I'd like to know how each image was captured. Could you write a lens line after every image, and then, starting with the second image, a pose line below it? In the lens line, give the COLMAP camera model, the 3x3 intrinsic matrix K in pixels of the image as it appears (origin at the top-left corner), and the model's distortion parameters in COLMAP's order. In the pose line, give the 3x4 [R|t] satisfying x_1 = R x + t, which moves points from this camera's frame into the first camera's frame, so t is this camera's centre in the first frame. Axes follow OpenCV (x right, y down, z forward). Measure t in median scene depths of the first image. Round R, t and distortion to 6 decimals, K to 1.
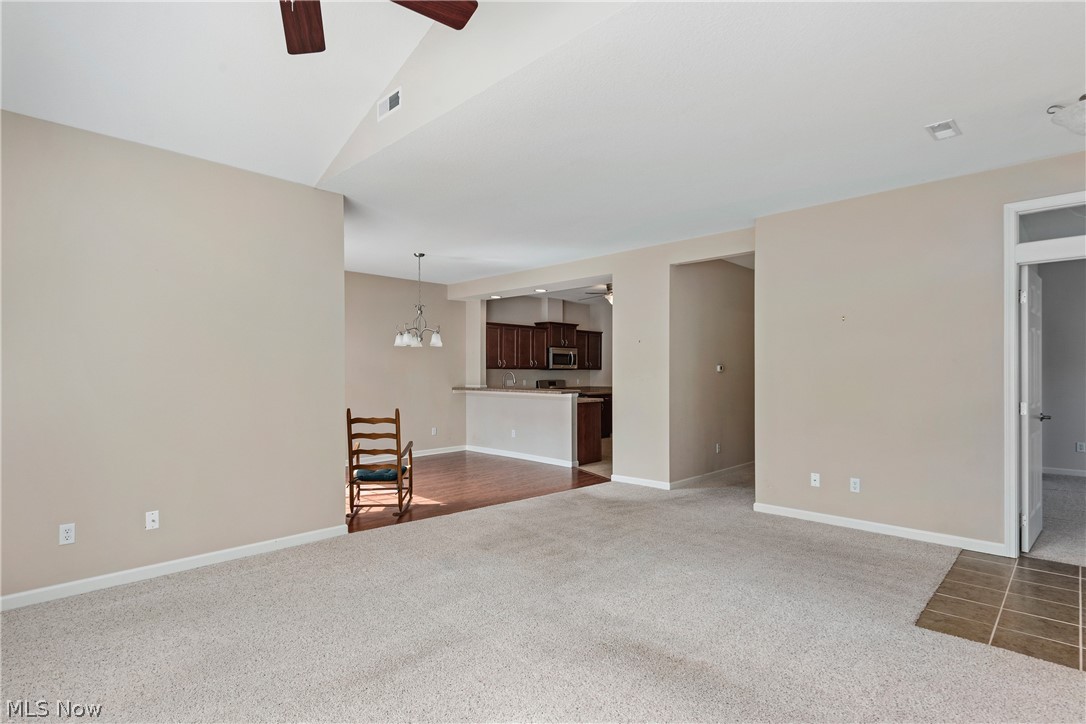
lens RADIAL K [[546.1, 0, 535.6], [0, 546.1, 369.9], [0, 0, 1]] dist [0.007642, 0.000080]
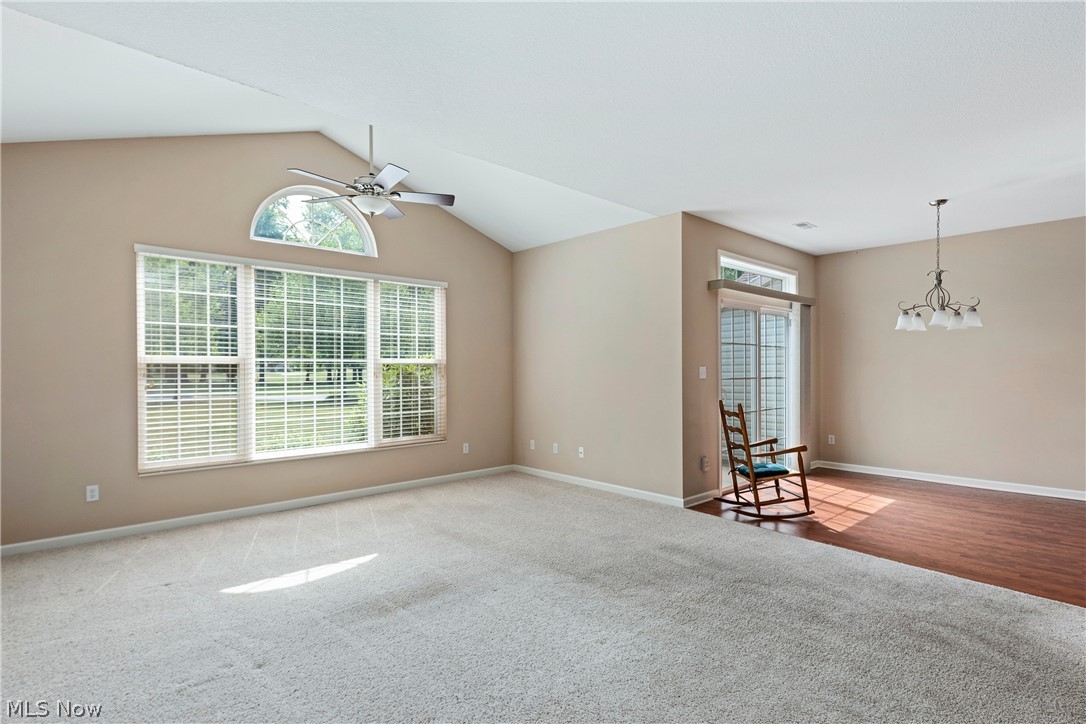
lens RADIAL K [[546.1, 0, 536.7], [0, 546.1, 366.0], [0, 0, 1]] dist [0.007642, 0.000080]
pose [[-0.056990, 0.001911, -0.998373, 0.553987], [0.009859, 0.999950, 0.001351, 0.000127], [0.998326, -0.009766, -0.057006, 0.522912]]
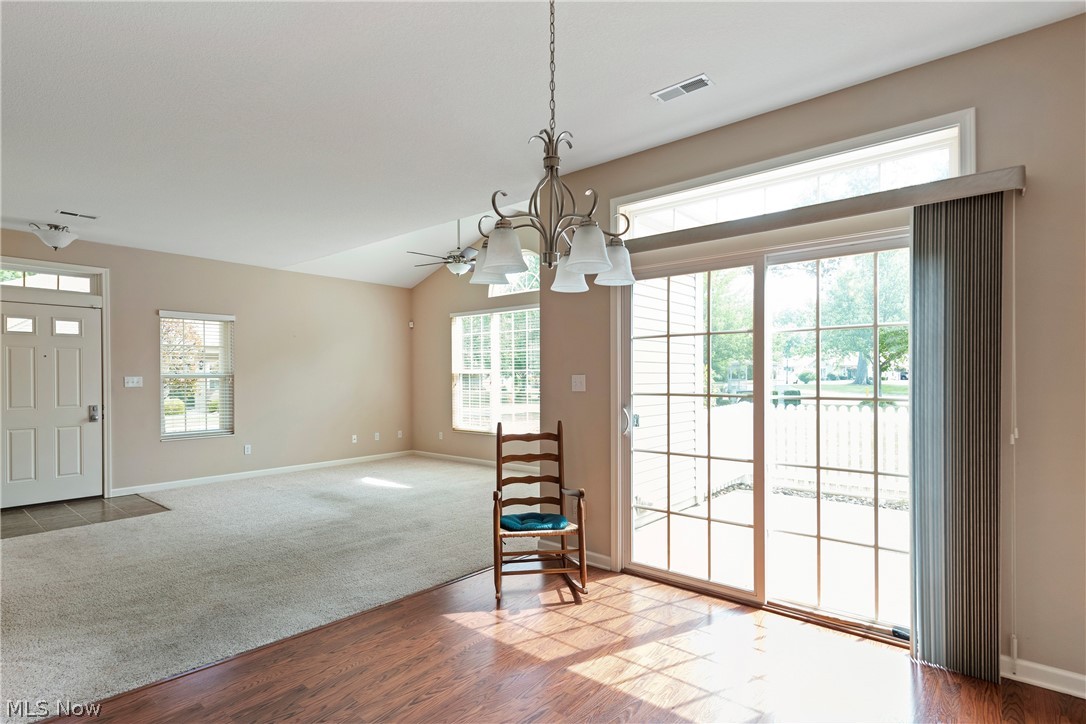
lens RADIAL K [[546.1, 0, 541.5], [0, 546.1, 378.8], [0, 0, 1]] dist [0.007642, 0.000080]
pose [[-0.996491, 0.009740, -0.083127, -0.187708], [0.009870, 0.999951, -0.001154, 0.008714], [0.083112, -0.001970, -0.996538, 1.314560]]
